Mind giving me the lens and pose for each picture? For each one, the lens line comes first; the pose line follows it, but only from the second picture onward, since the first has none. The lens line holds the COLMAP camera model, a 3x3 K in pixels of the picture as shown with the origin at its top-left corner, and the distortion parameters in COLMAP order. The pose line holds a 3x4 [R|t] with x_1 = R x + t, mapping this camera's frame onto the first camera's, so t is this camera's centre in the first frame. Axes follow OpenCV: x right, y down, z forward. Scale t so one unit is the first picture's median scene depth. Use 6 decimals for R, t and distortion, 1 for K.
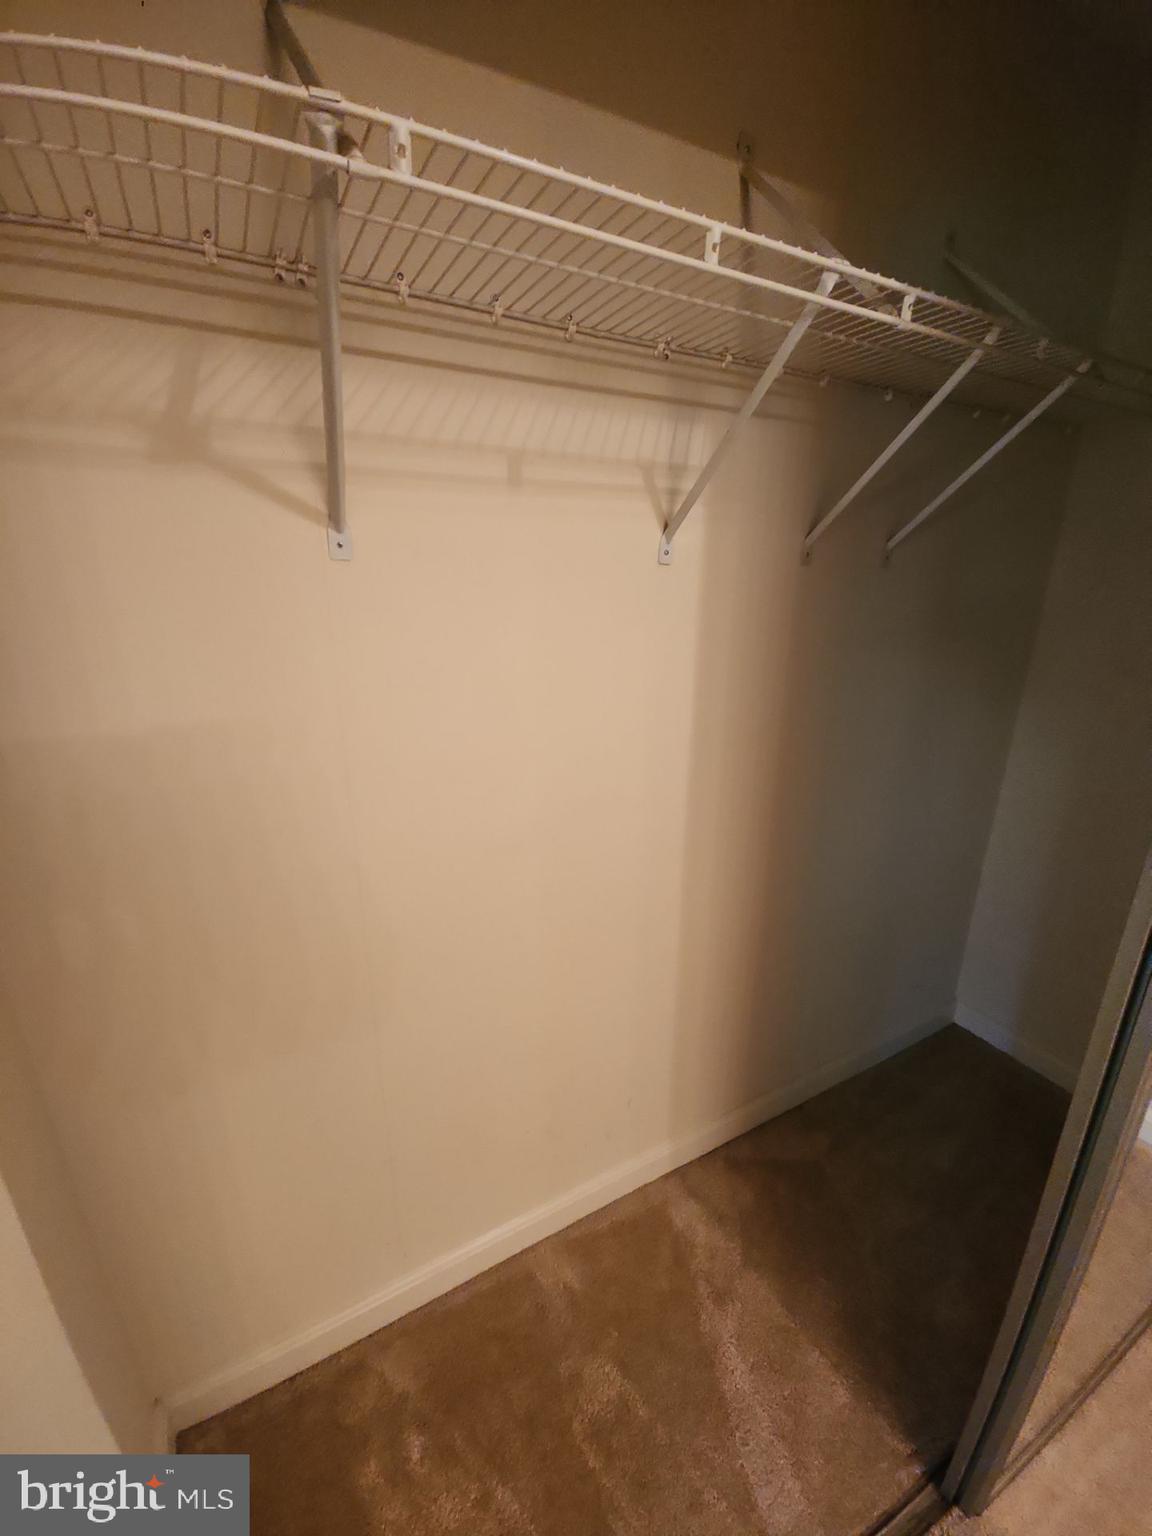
lens RADIAL K [[632.6, 0, 573.4], [0, 632.6, 769.2], [0, 0, 1]] dist [0.001005, -0.007407]
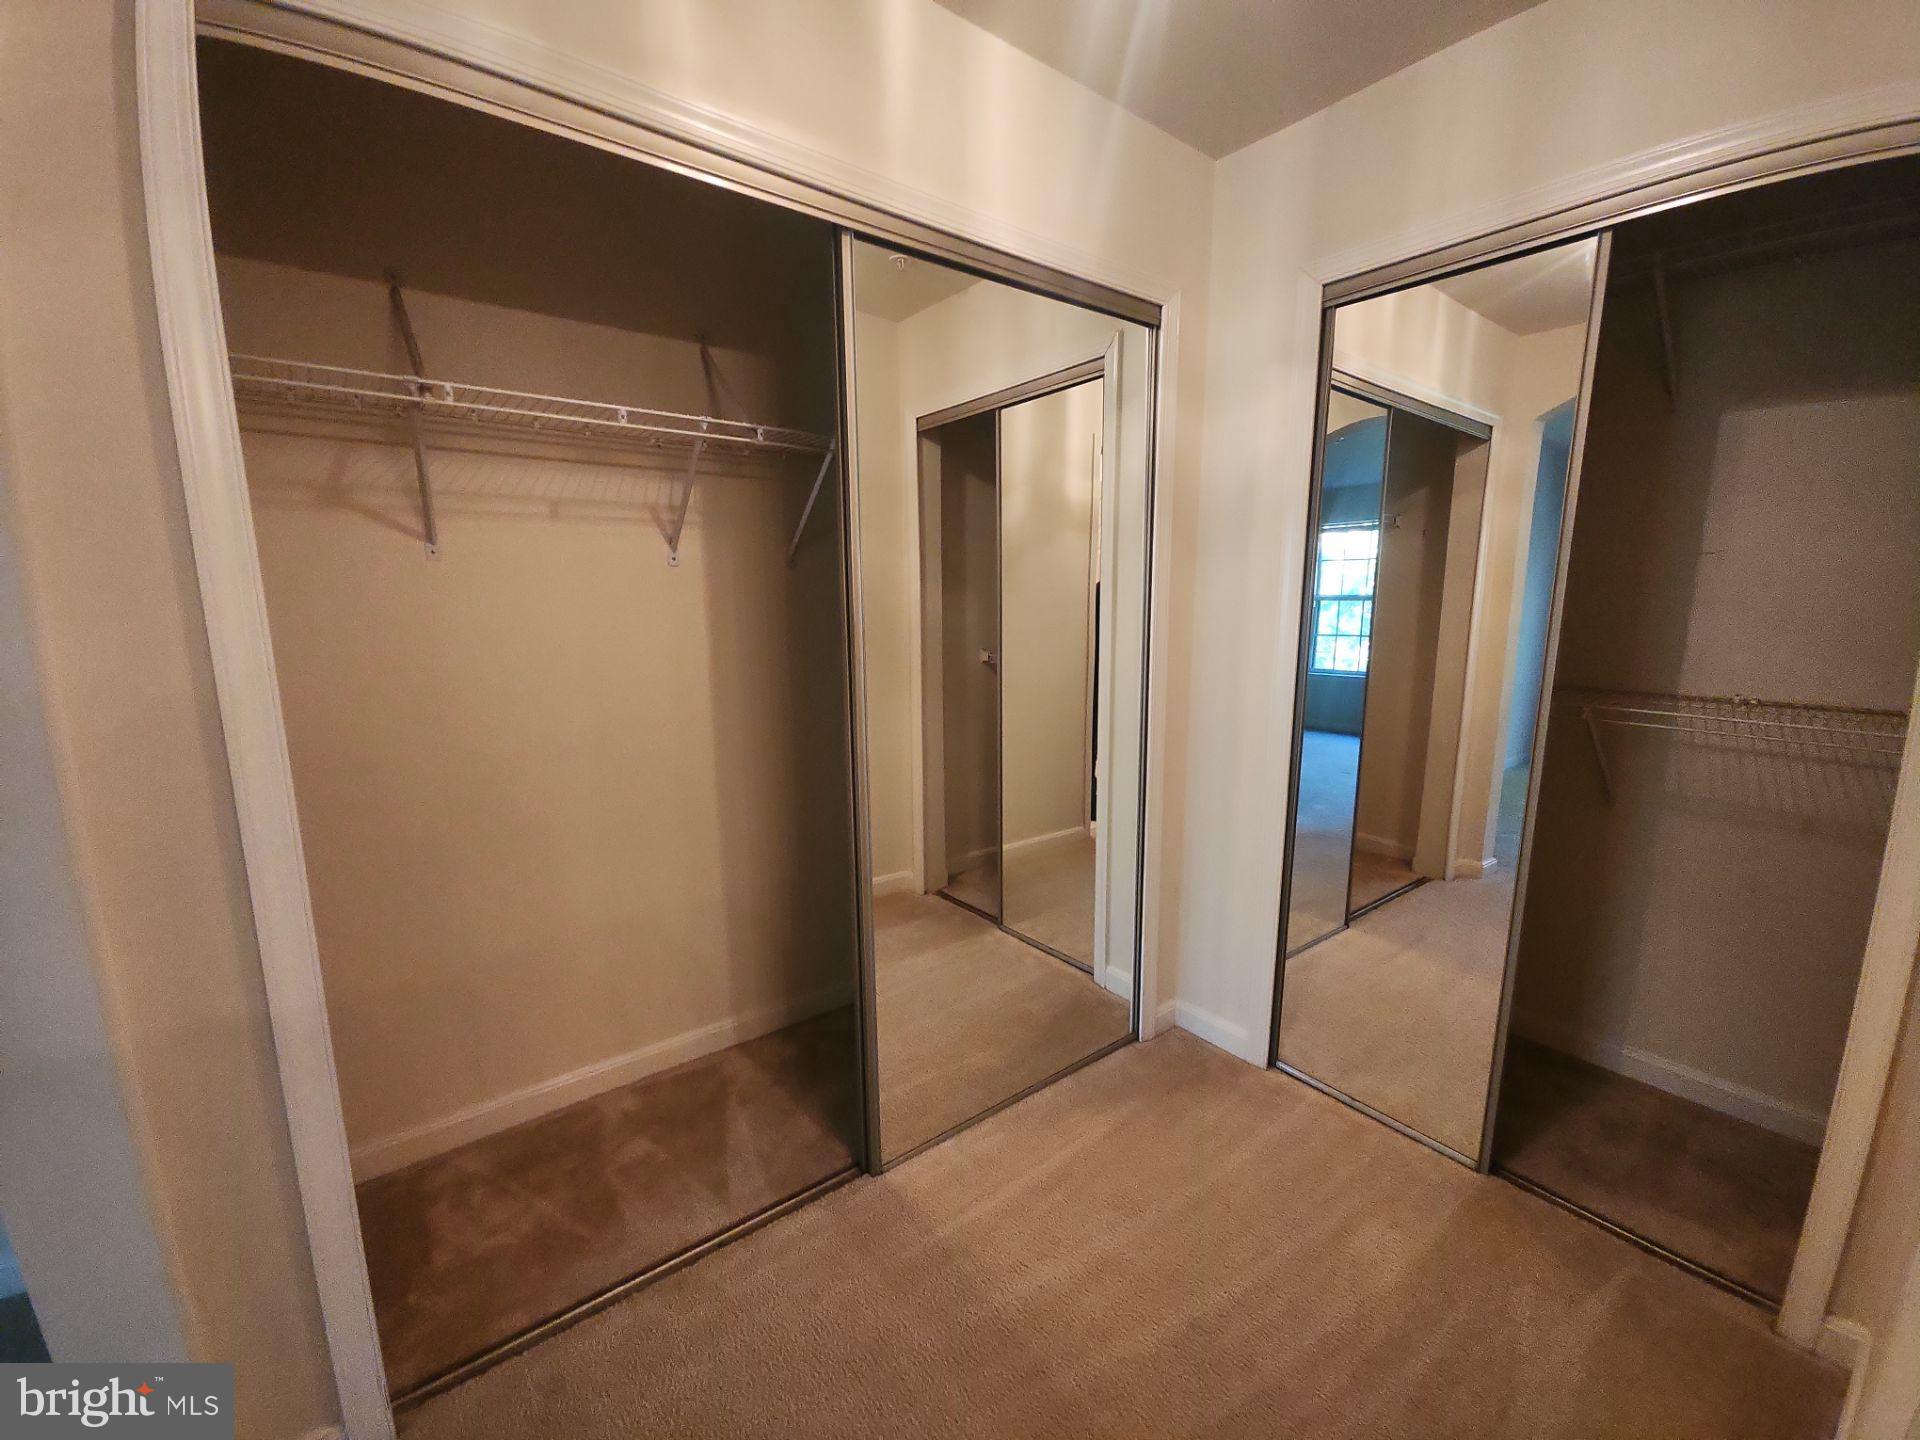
lens RADIAL K [[777.2, 0, 958.7], [0, 777.2, 720.7], [0, 0, 1]] dist [0.000332, -0.000462]
pose [[0.985662, -0.027197, 0.166523, 0.599890], [0.049388, 0.990203, -0.130610, 0.398052], [-0.161340, 0.136962, 0.977349, -1.097013]]
